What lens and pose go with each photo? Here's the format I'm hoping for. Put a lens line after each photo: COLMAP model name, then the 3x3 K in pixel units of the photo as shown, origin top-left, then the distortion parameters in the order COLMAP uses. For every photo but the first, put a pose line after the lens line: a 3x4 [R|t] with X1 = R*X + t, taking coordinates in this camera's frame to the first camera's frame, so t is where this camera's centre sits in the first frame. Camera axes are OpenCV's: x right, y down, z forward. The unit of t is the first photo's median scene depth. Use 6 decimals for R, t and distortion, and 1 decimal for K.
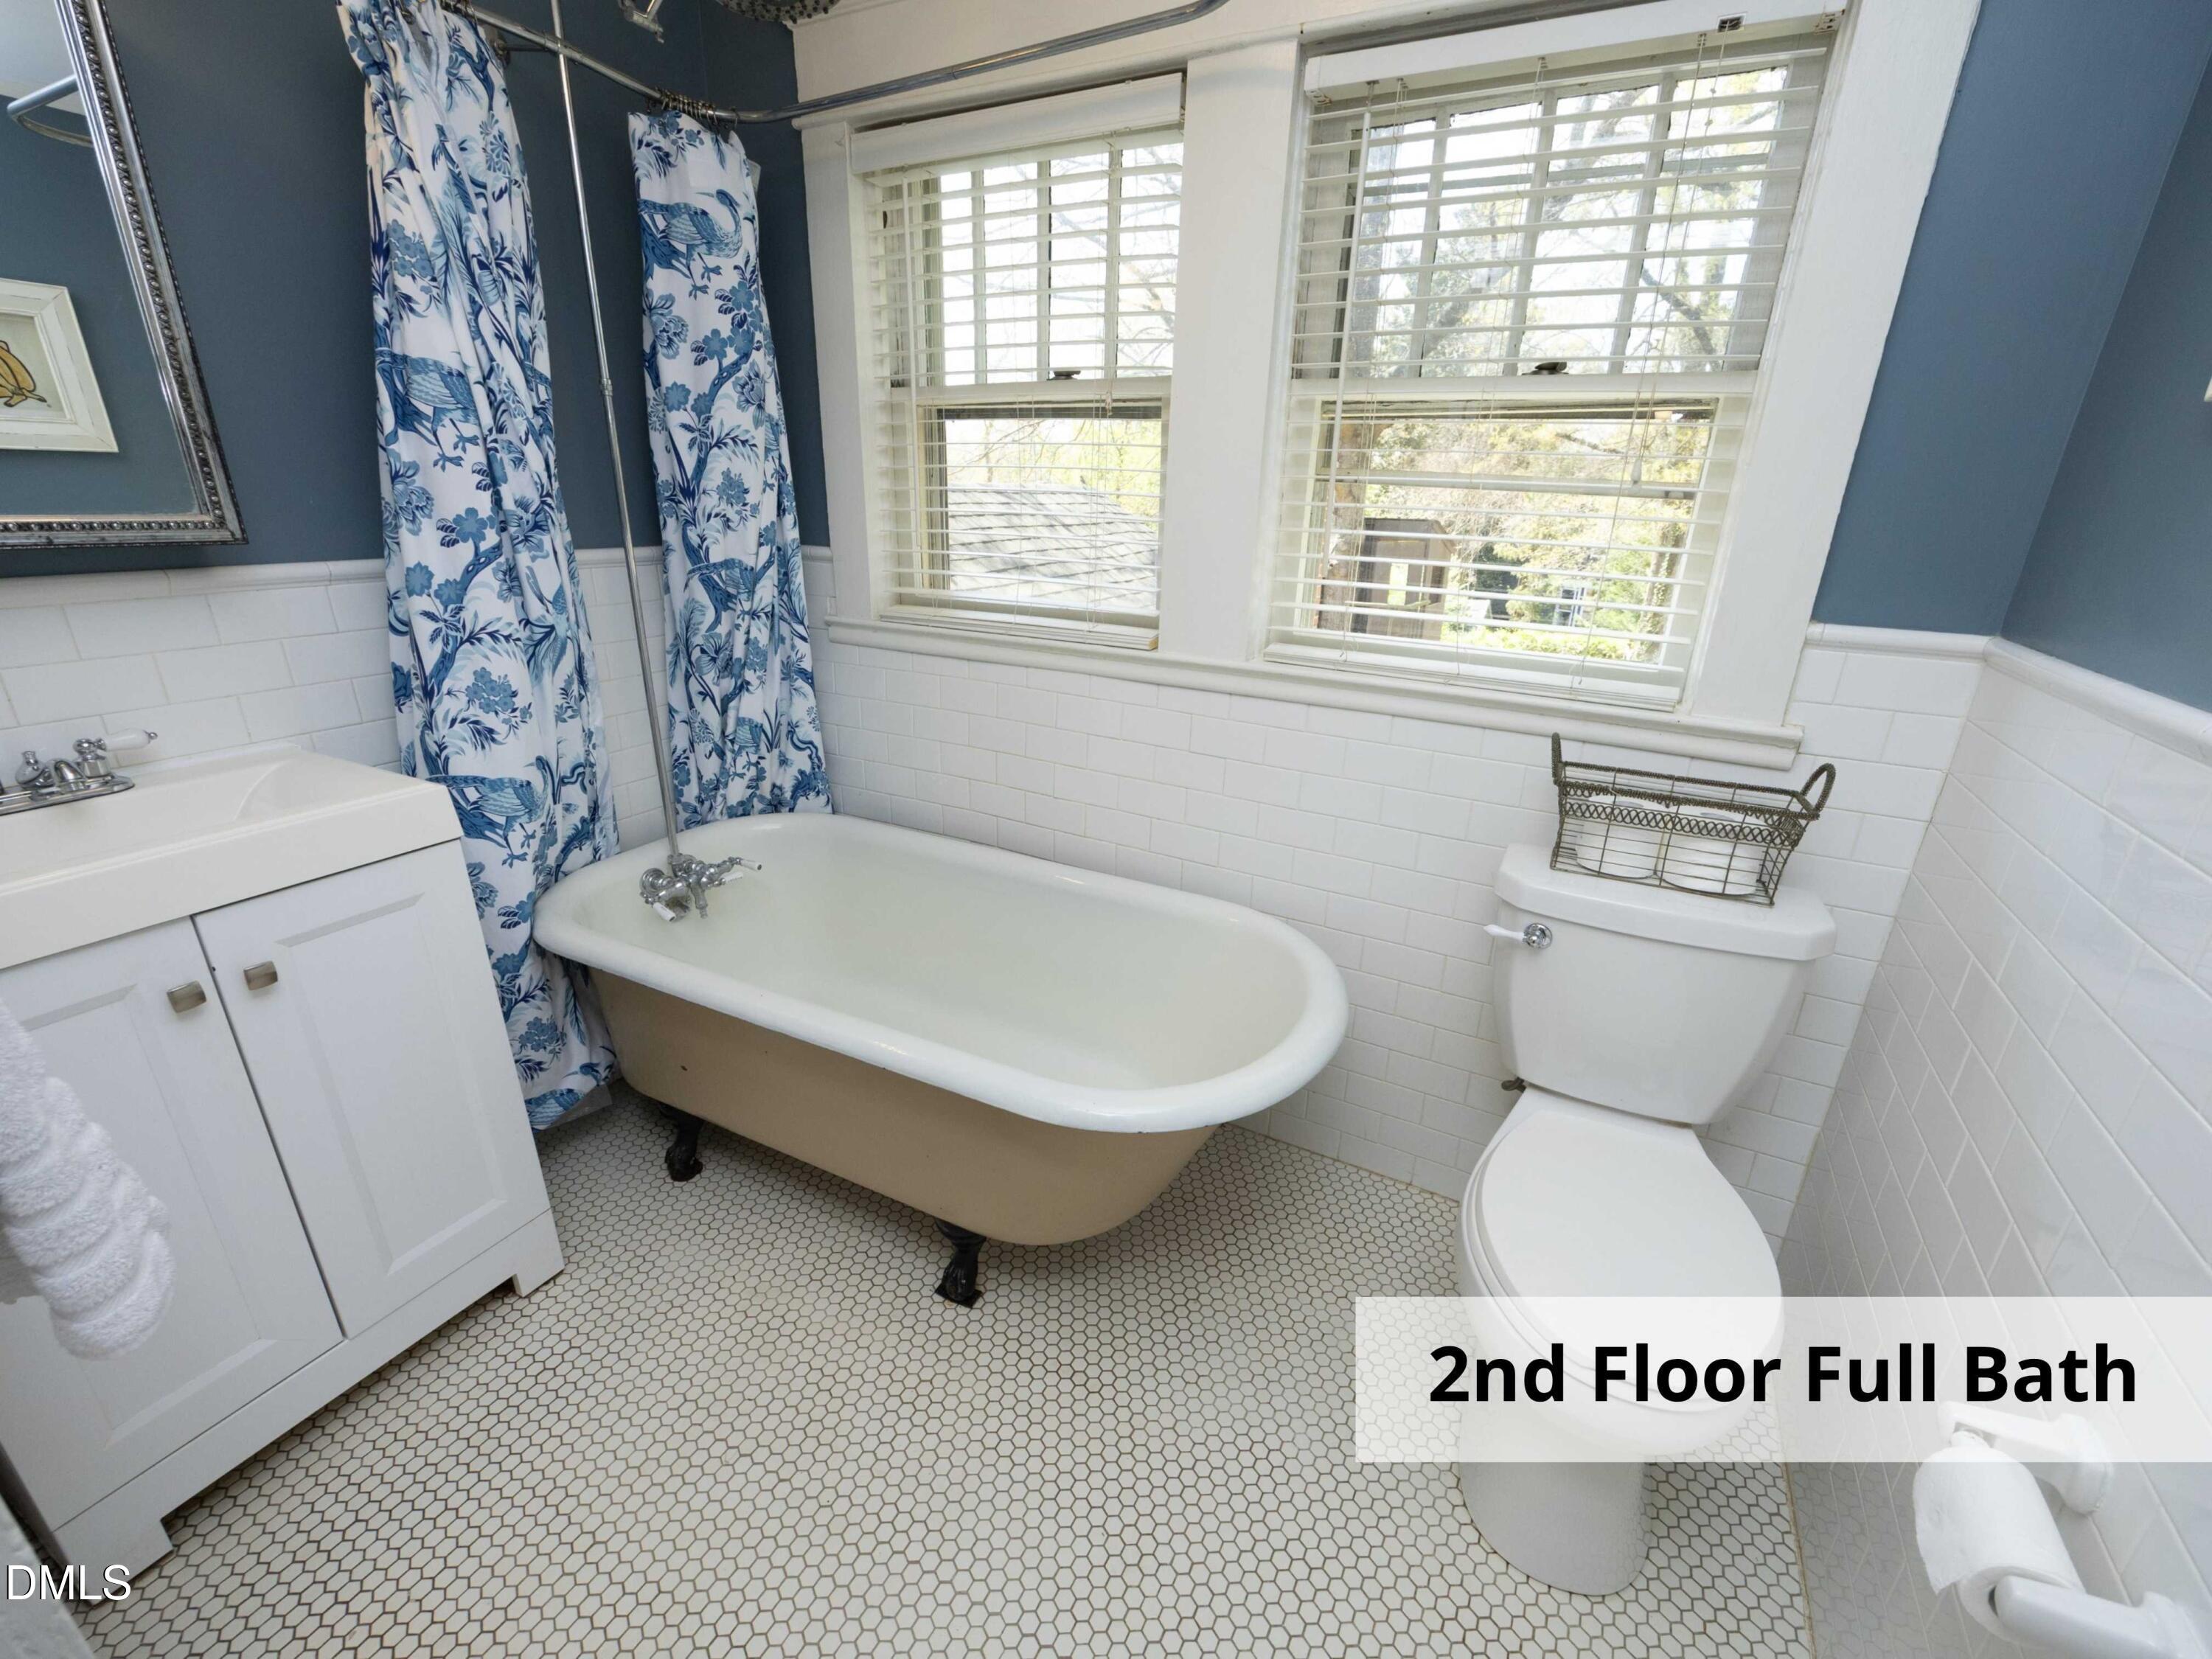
lens RADIAL K [[953.6, 0, 1108.4], [0, 953.6, 832.4], [0, 0, 1]] dist [-0.009955, 0.002281]
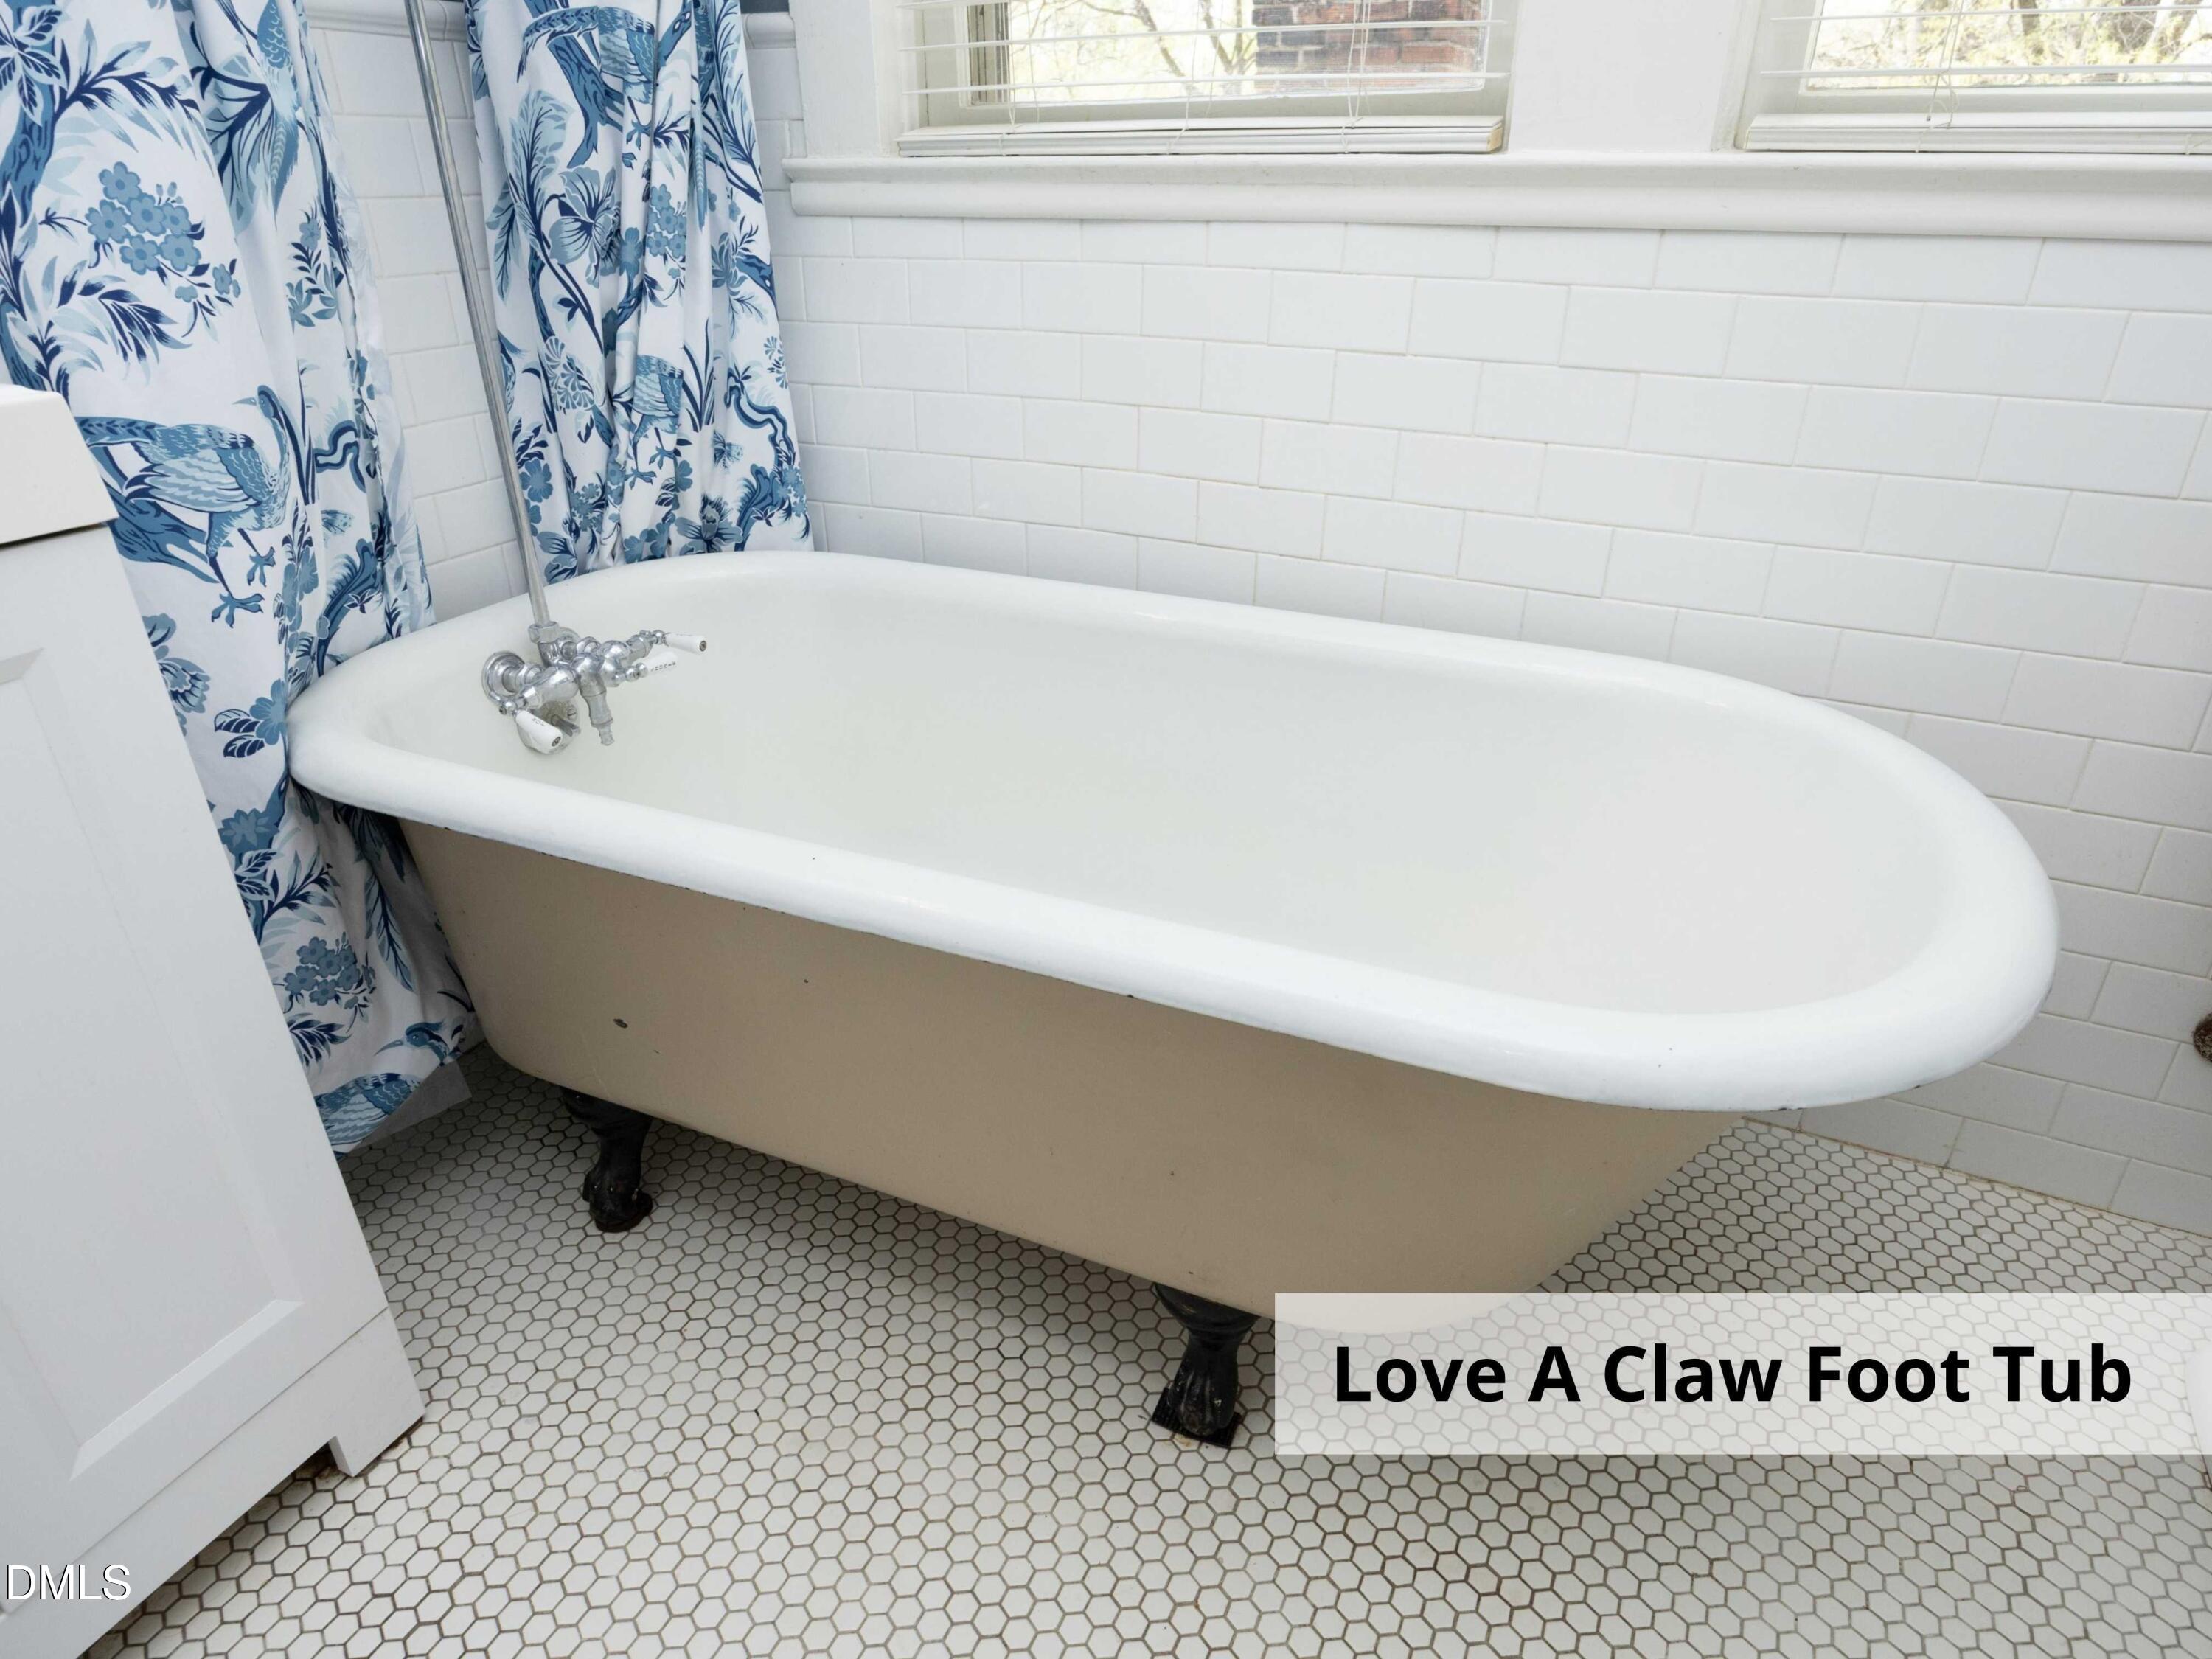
lens RADIAL K [[1361.0, 0, 1106.9], [0, 1361.0, 834.8], [0, 0, 1]] dist [-0.013876, 0.000431]
pose [[0.998820, -0.044599, 0.019201, -0.192004], [0.042081, 0.992360, 0.115979, 0.073929], [-0.024227, -0.115035, 0.993066, 0.281143]]
